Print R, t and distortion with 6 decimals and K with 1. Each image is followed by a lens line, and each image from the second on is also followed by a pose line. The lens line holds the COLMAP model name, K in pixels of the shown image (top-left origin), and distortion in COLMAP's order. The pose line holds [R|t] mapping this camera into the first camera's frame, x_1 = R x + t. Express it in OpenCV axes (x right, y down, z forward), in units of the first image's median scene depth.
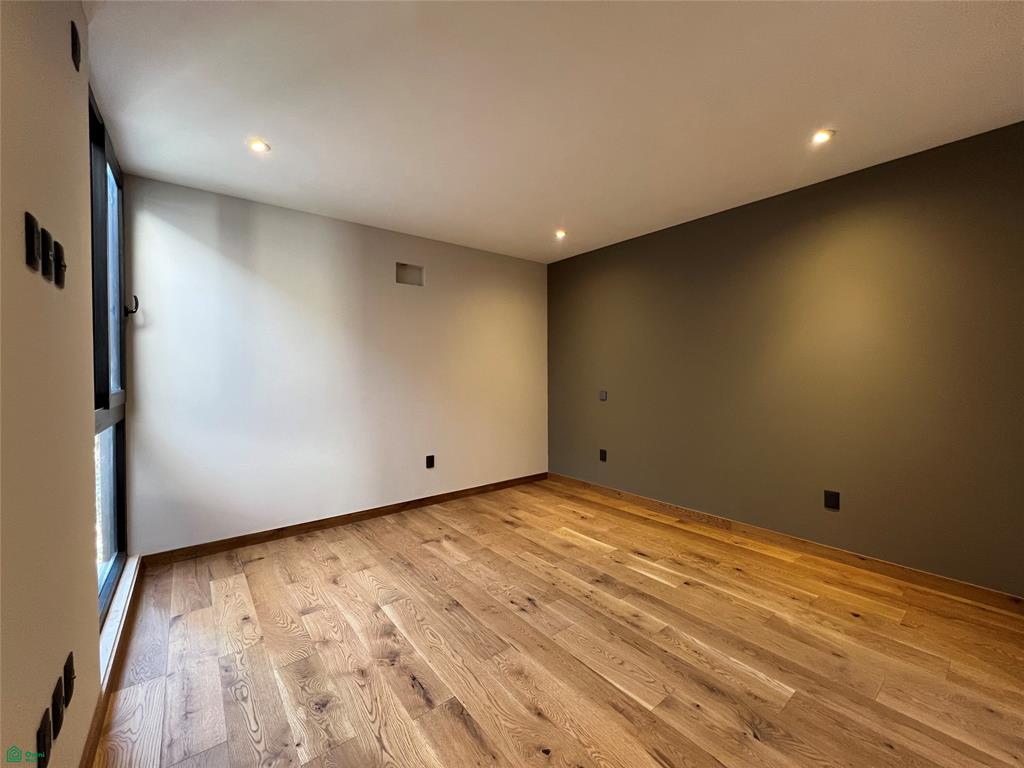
lens RADIAL K [[409.4, 0, 511.7], [0, 409.4, 380.7], [0, 0, 1]] dist [-0.000601, 0.000255]
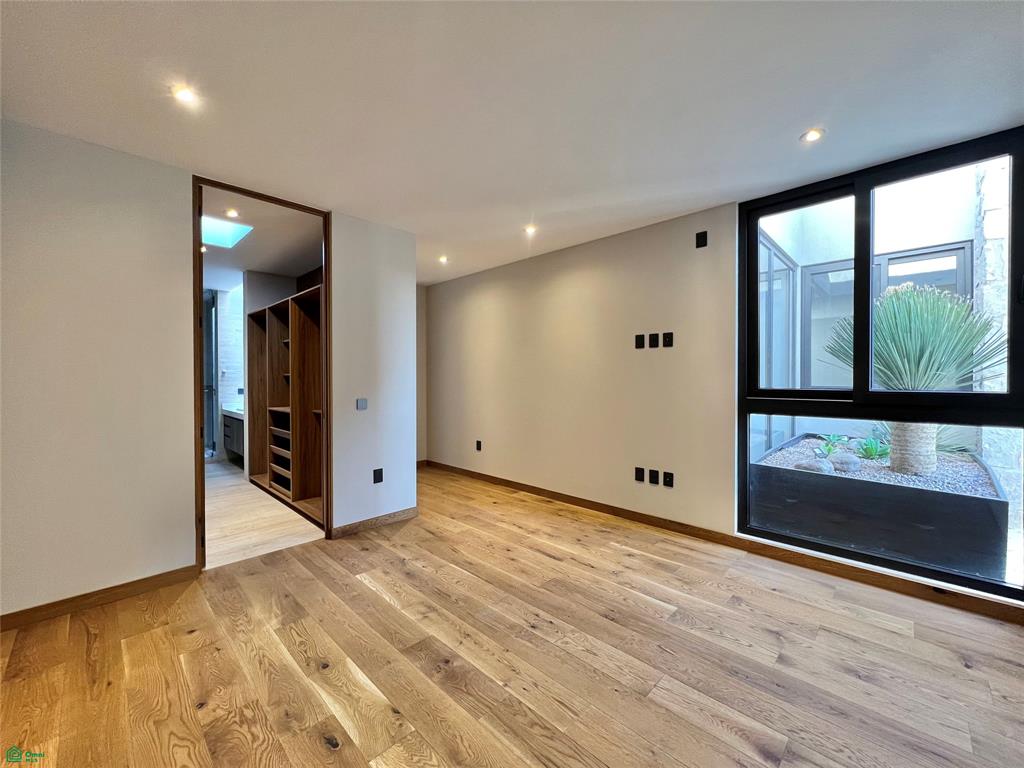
lens RADIAL K [[409.4, 0, 511.7], [0, 409.4, 380.7], [0, 0, 1]] dist [-0.000601, 0.000255]
pose [[-0.991962, 0.008316, -0.126263, 0.201281], [0.005084, 0.999652, 0.025896, -0.032241], [0.126434, 0.025046, -0.991659, 1.888998]]
